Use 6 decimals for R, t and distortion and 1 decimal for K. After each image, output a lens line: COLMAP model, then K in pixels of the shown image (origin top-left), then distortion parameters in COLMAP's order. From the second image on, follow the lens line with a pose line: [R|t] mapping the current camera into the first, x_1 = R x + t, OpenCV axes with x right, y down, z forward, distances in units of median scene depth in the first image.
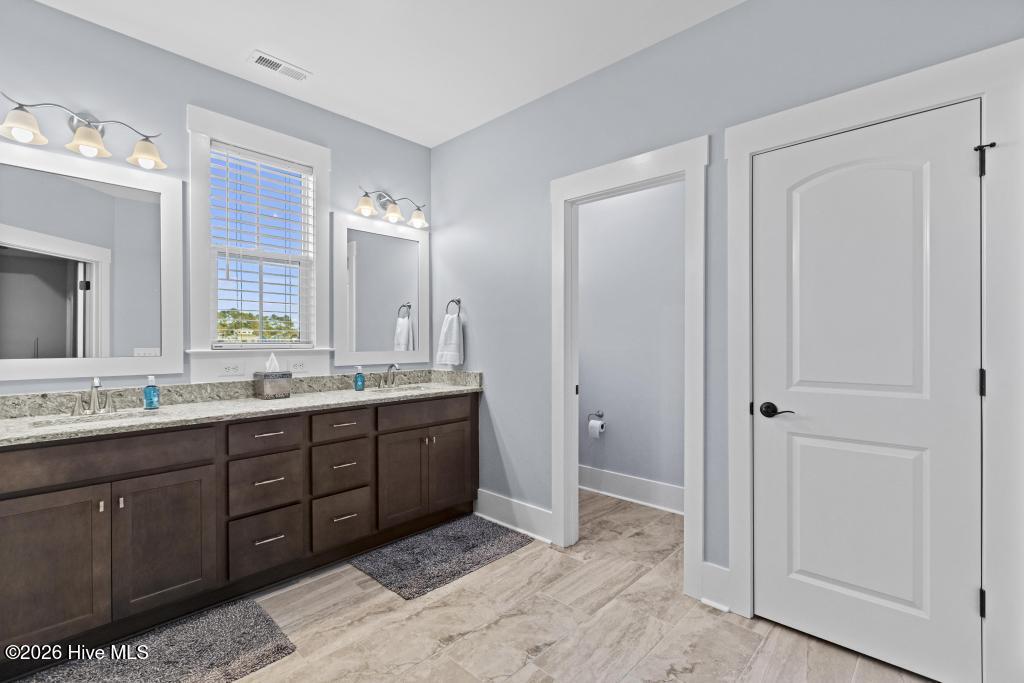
lens RADIAL K [[460.2, 0, 515.1], [0, 460.2, 341.2], [0, 0, 1]] dist [0.008251, -0.001480]
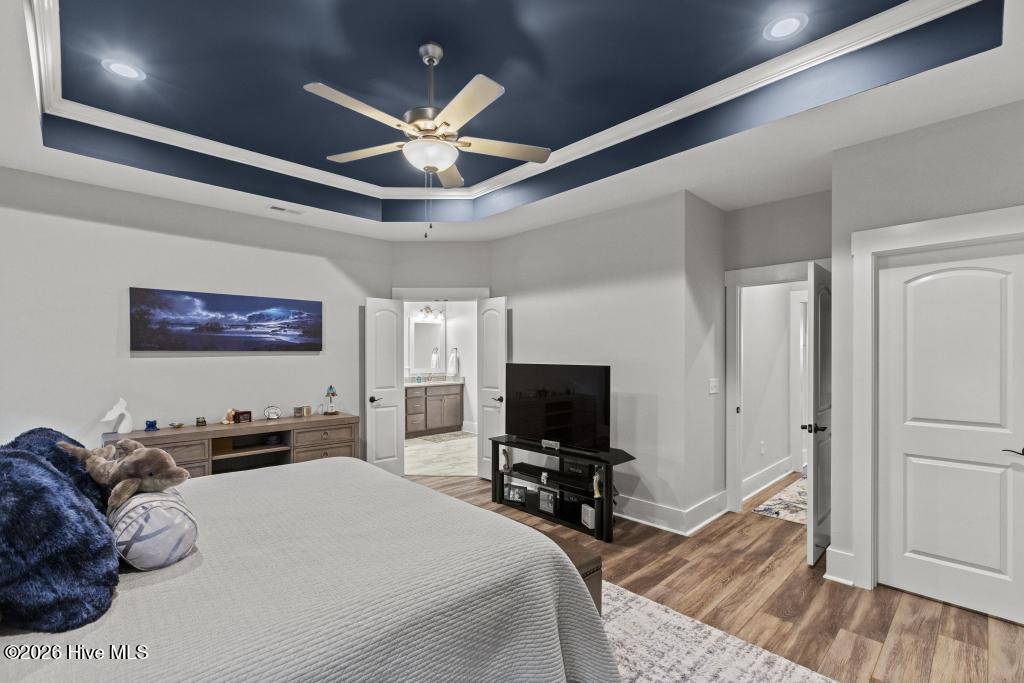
lens RADIAL K [[460.2, 0, 509.8], [0, 460.2, 349.7], [0, 0, 1]] dist [0.008251, -0.001480]
pose [[0.997412, -0.001677, -0.071884, 0.365476], [0.000550, 0.999877, -0.015691, -0.041719], [0.071901, 0.015611, 0.997290, -1.562128]]
